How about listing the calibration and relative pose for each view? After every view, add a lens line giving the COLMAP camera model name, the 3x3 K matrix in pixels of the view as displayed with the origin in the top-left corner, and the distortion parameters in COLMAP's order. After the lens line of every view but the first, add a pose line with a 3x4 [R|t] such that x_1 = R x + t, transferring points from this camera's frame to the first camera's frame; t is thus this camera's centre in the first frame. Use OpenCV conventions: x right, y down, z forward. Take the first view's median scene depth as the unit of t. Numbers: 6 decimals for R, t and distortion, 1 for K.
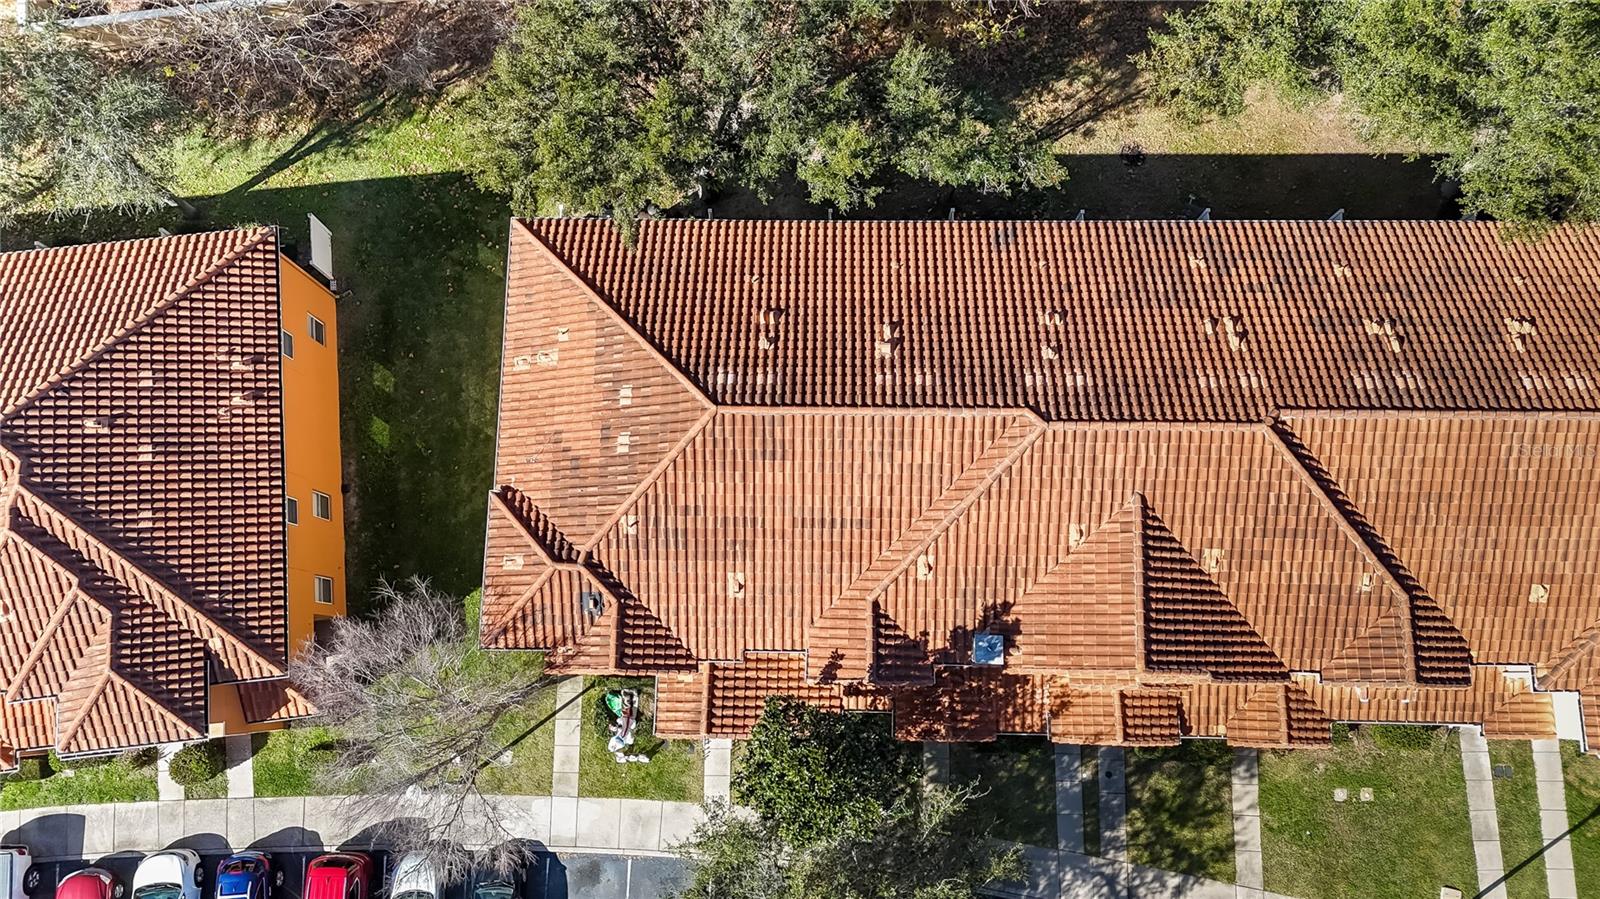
lens RADIAL K [[1176.4, 0, 802.1], [0, 1176.4, 443.2], [0, 0, 1]] dist [0.058314, -0.024888]
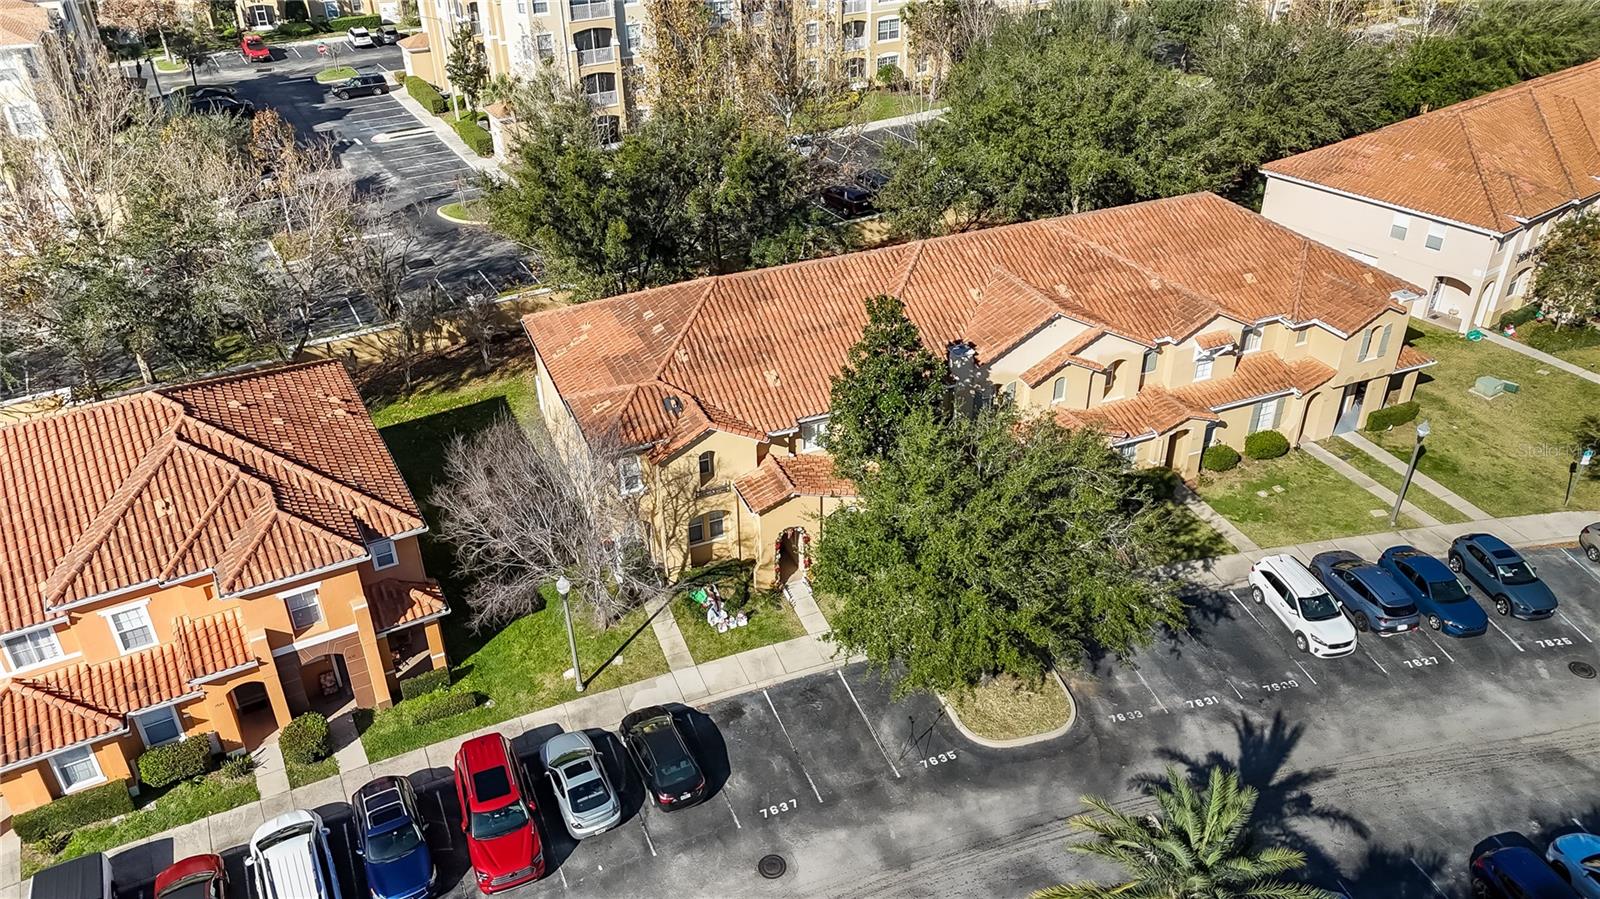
lens RADIAL K [[1176.4, 0, 804.2], [0, 1176.4, 445.5], [0, 0, 1]] dist [0.058314, -0.024888]
pose [[0.918036, -0.197552, 0.343777, -0.423876], [0.388344, 0.622920, -0.679087, 0.927657], [-0.079990, 0.756930, 0.648582, 0.173993]]
